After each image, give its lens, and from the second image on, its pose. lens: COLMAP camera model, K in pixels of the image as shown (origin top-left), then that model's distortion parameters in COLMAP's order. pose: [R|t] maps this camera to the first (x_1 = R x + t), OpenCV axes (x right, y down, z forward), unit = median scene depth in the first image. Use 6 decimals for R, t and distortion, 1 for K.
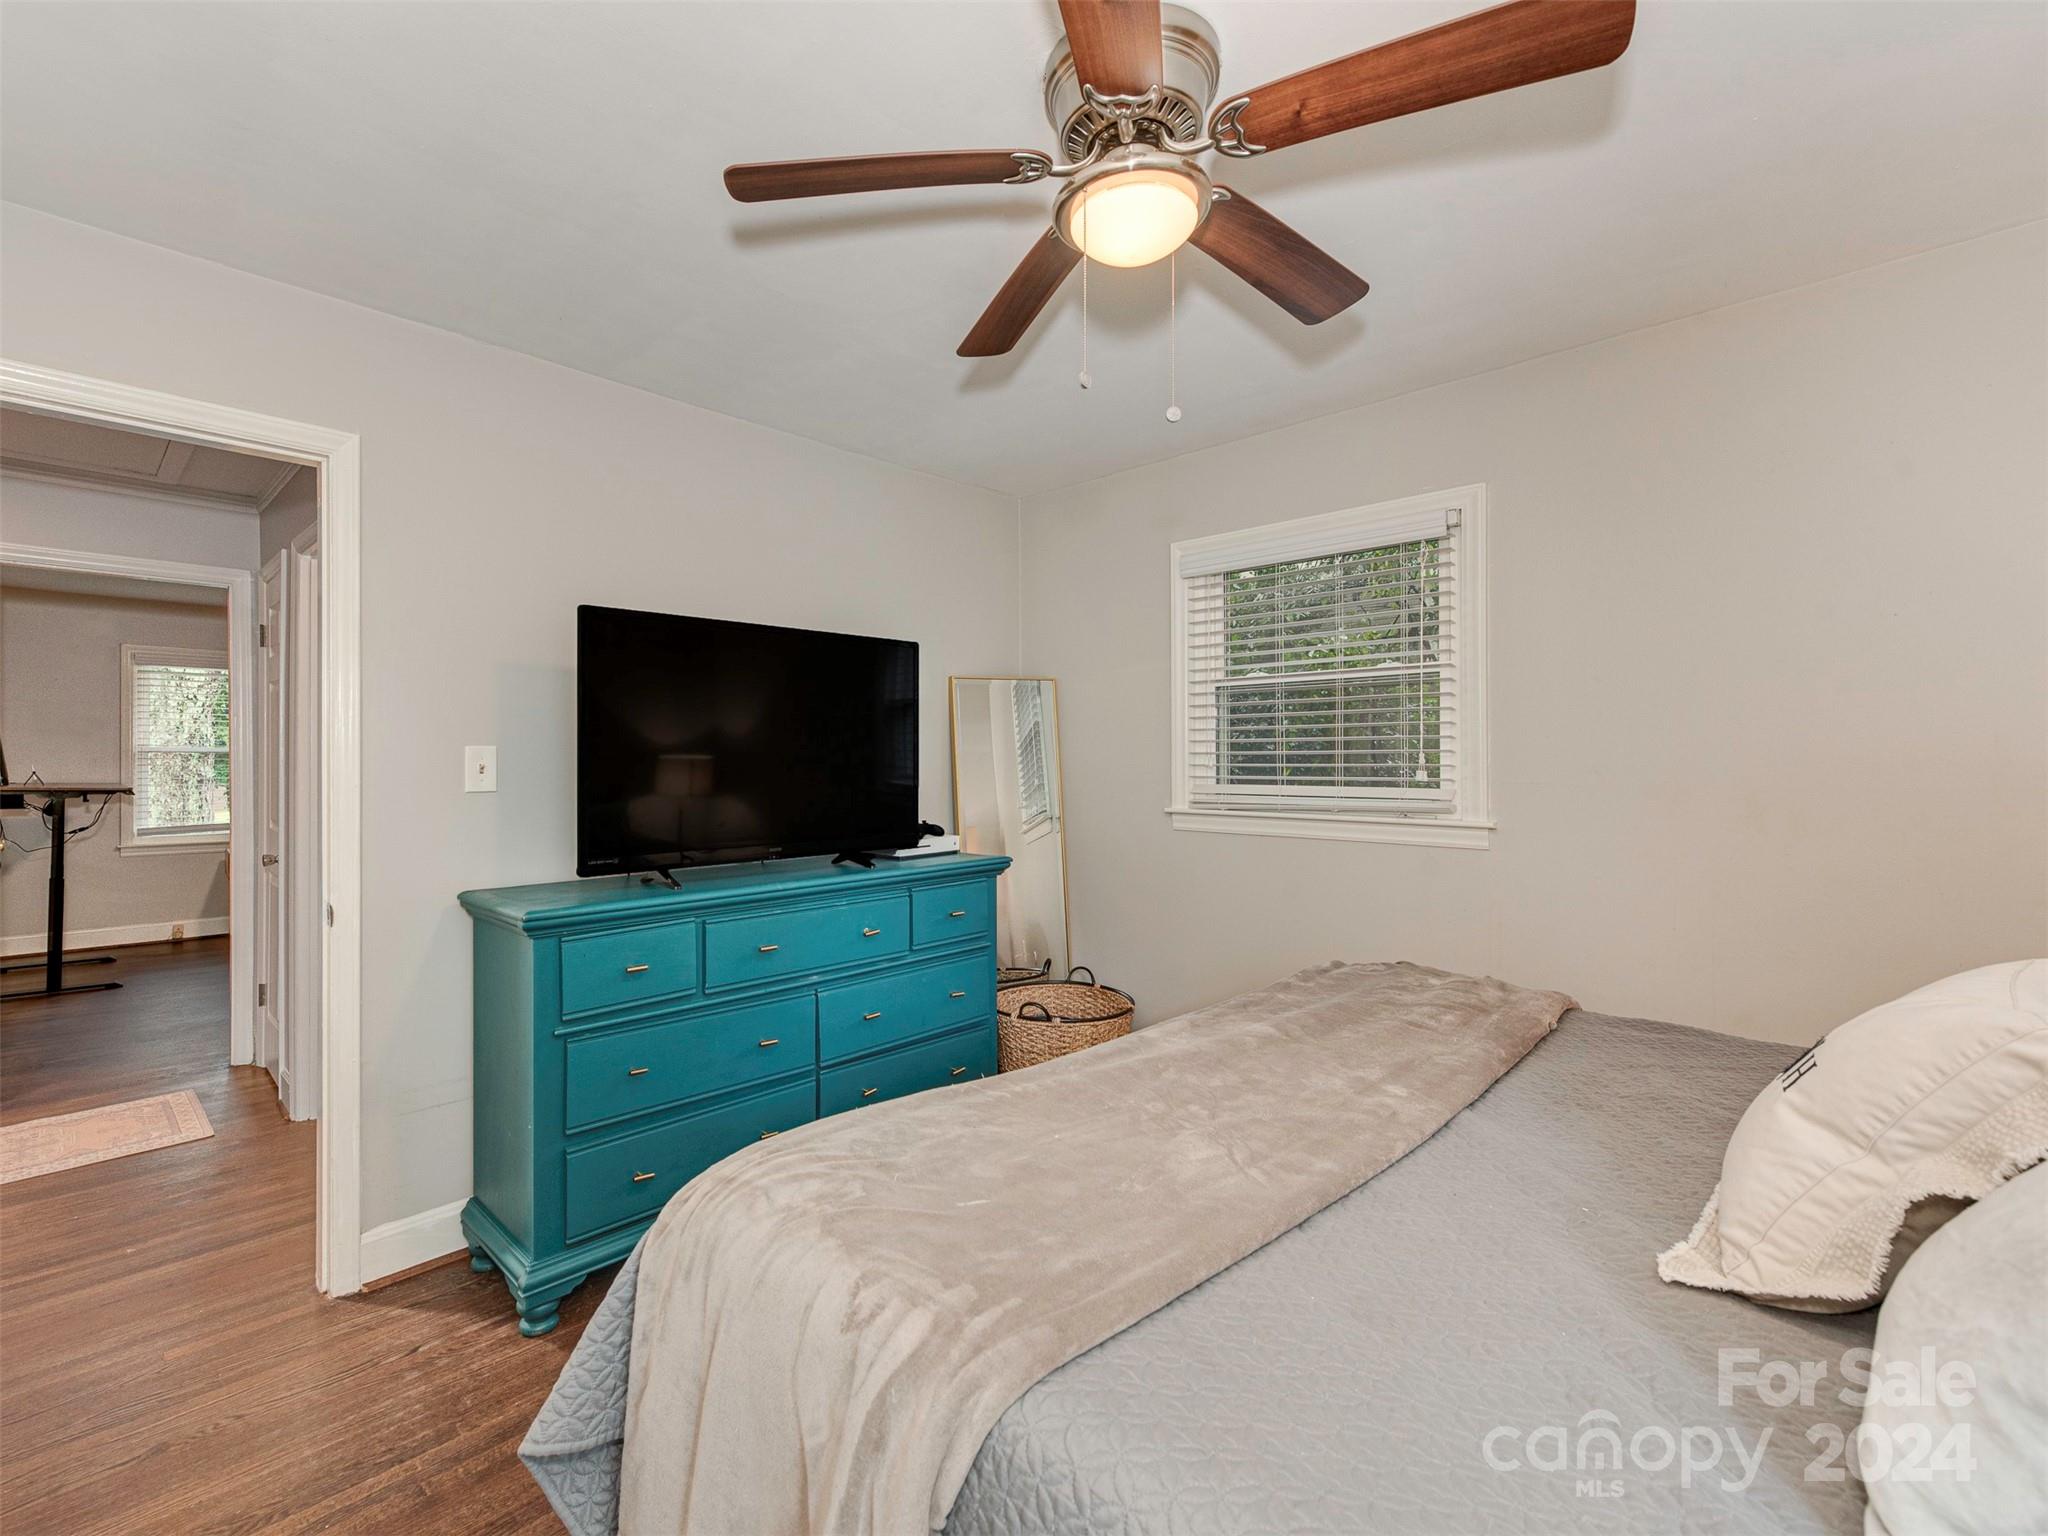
lens RADIAL K [[908.6, 0, 1024.0], [0, 908.6, 768.0], [0, 0, 1]] dist [0.002985, 0.000340]
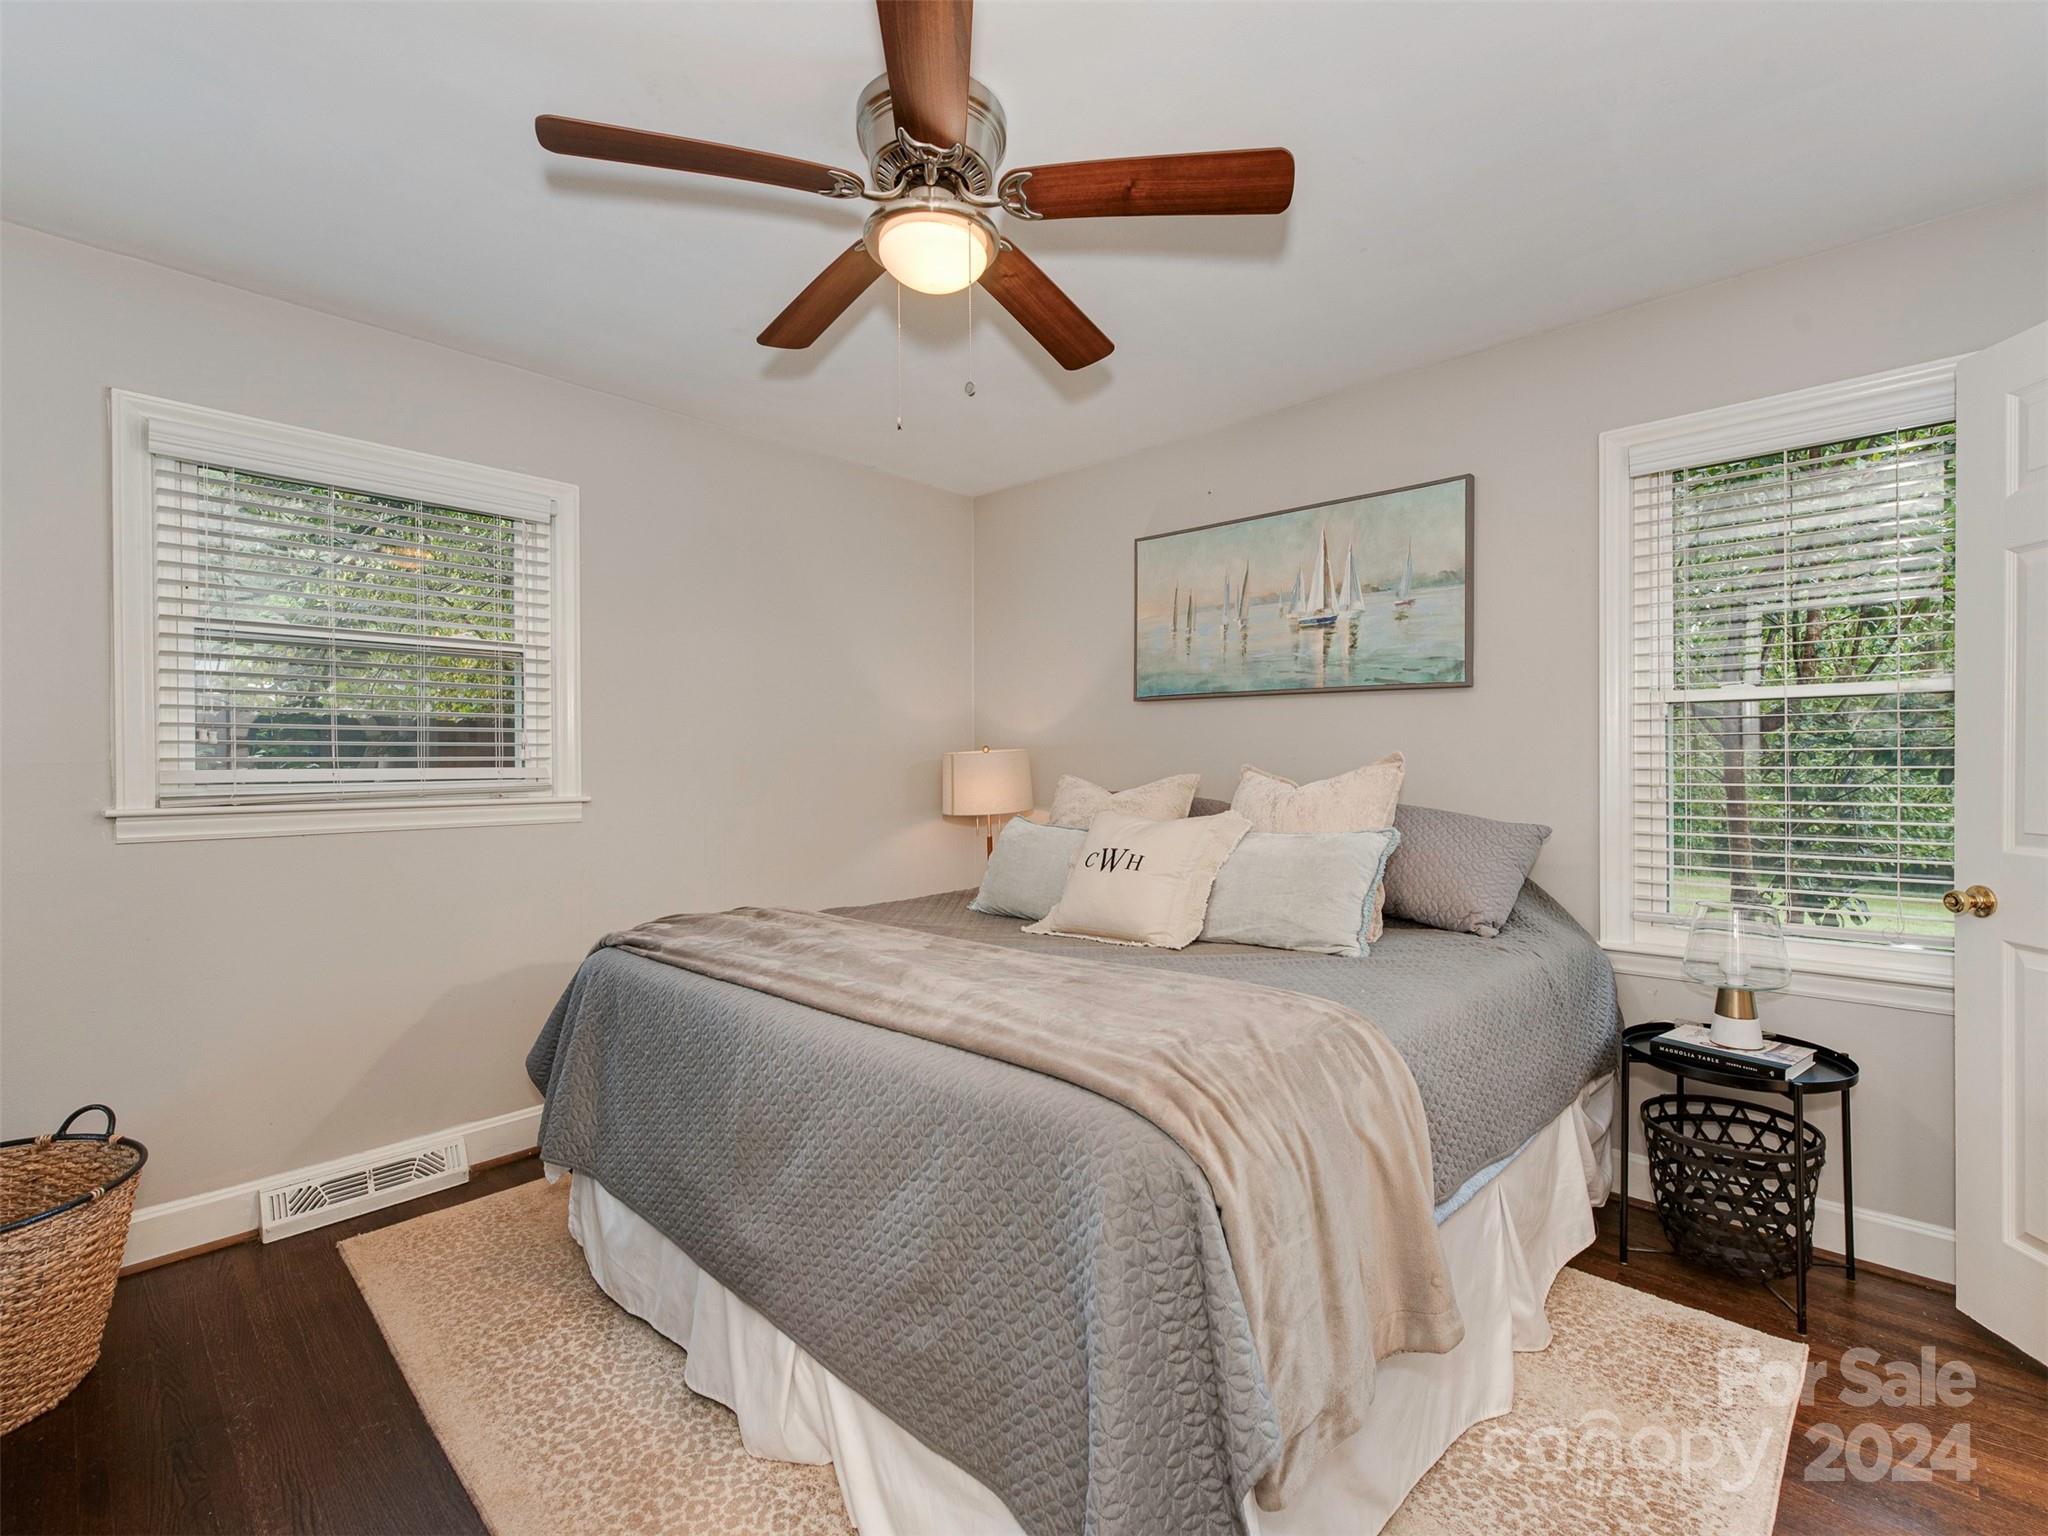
lens RADIAL K [[908.6, 0, 1024.0], [0, 908.6, 768.0], [0, 0, 1]] dist [0.002985, 0.000340]
pose [[-0.008012, -0.019806, 0.999772, -0.550327], [-0.000126, 0.999804, 0.019805, 0.003168], [-0.999968, 0.000033, -0.008013, 0.437521]]
